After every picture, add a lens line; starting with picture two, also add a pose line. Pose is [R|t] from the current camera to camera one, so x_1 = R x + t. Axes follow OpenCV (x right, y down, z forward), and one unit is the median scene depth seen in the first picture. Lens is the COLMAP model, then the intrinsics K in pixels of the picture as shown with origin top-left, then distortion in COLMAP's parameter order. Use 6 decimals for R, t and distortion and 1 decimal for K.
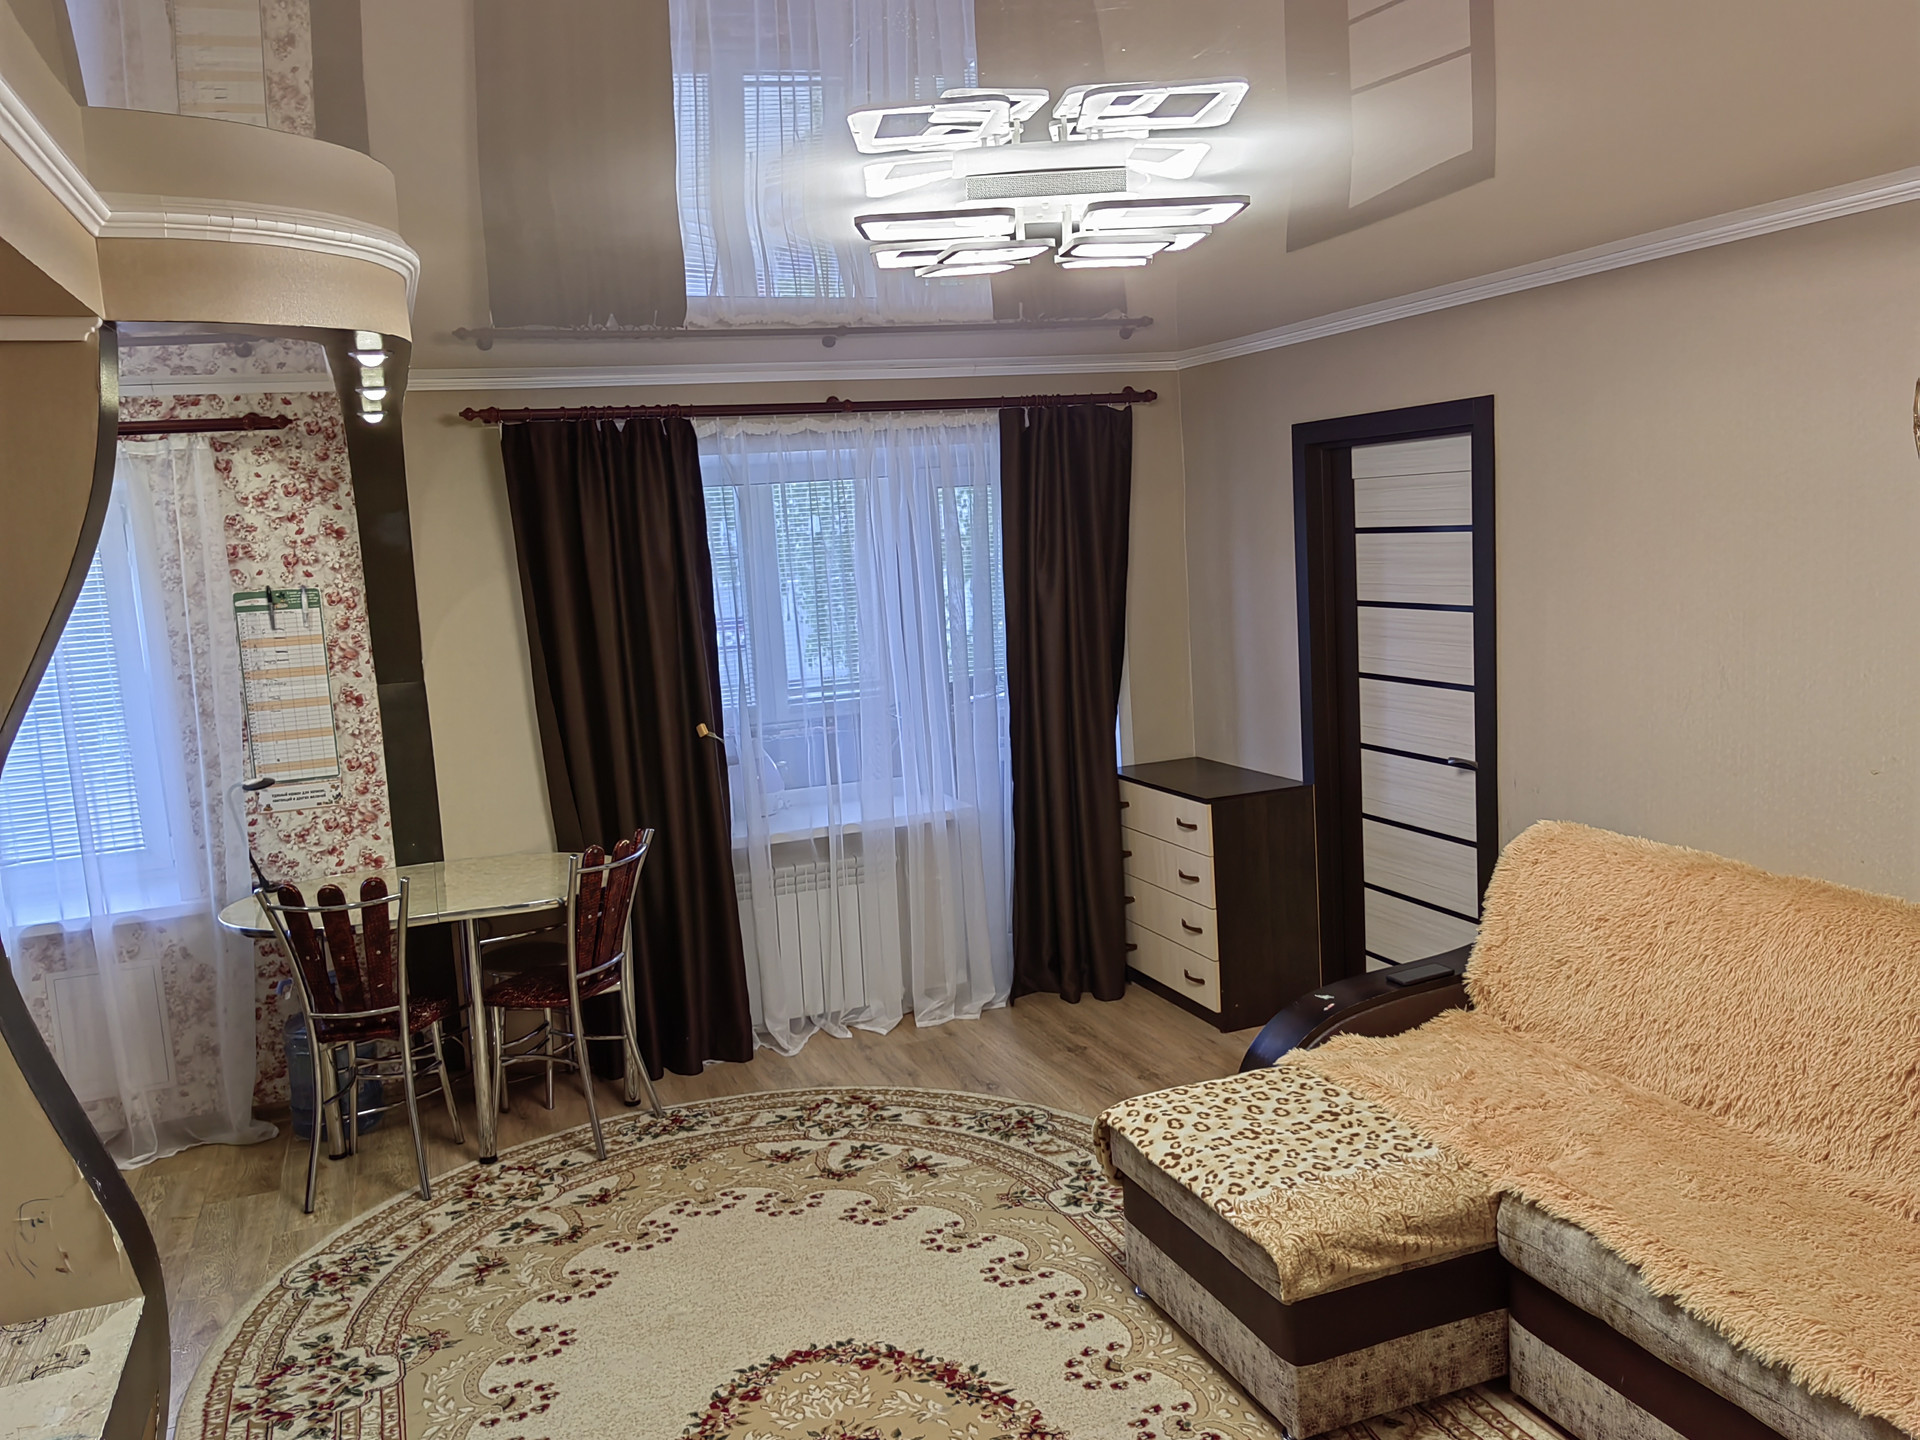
lens RADIAL K [[1518.3, 0, 965.7], [0, 1518.3, 719.3], [0, 0, 1]] dist [0.047187, -0.044190]
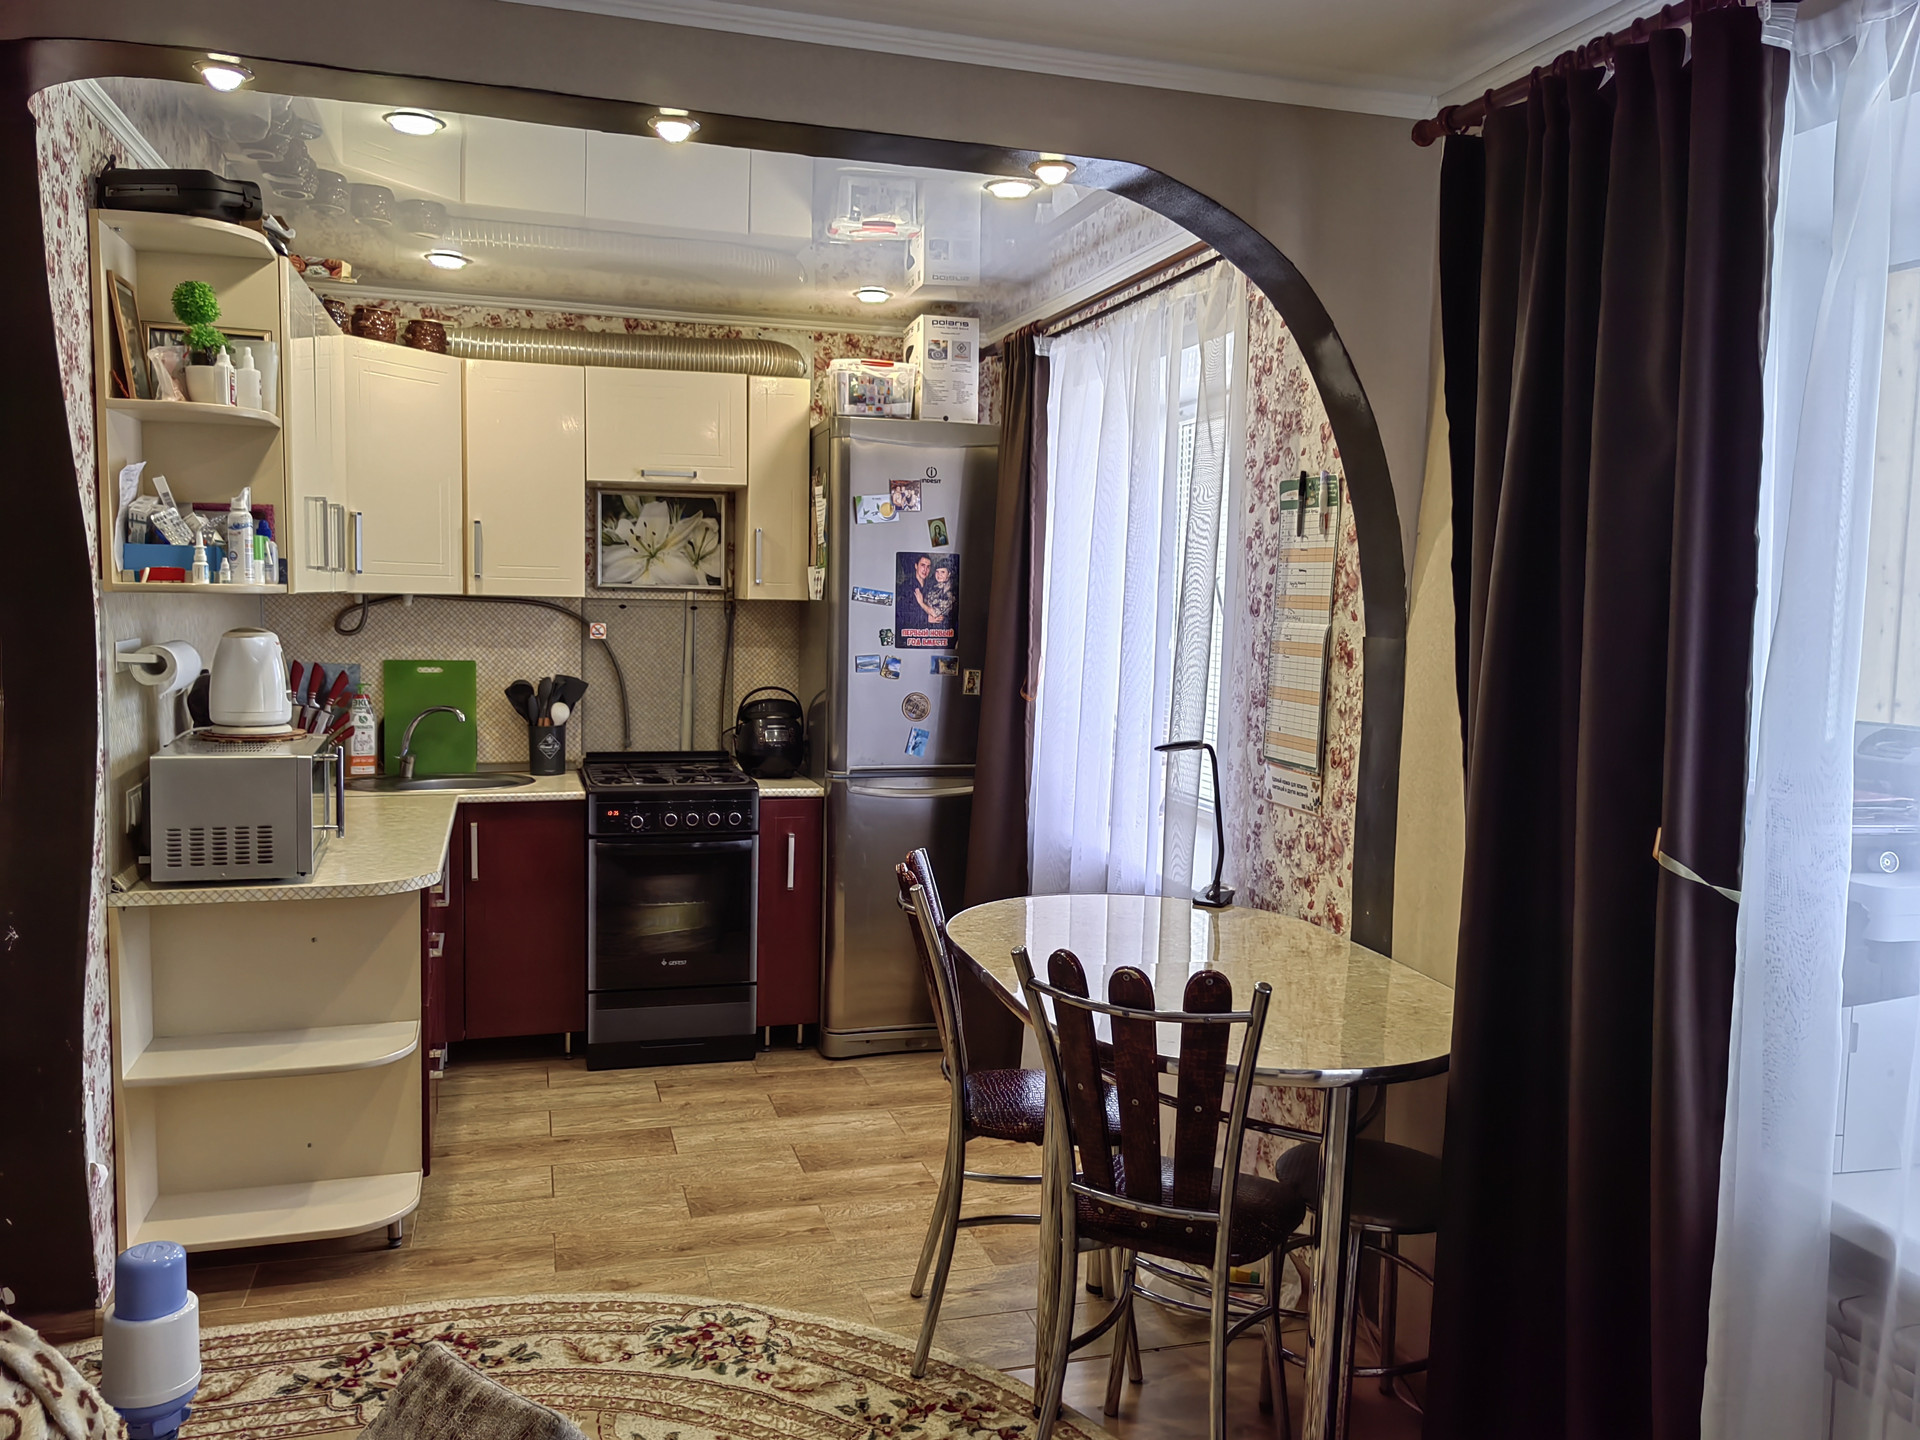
lens RADIAL K [[1518.3, 0, 954.1], [0, 1518.3, 711.1], [0, 0, 1]] dist [0.047187, -0.044190]
pose [[-0.070026, 0.139161, -0.987791, 0.232758], [-0.153730, 0.976887, 0.148523, -0.060111], [0.985629, 0.162253, -0.047014, 0.899065]]
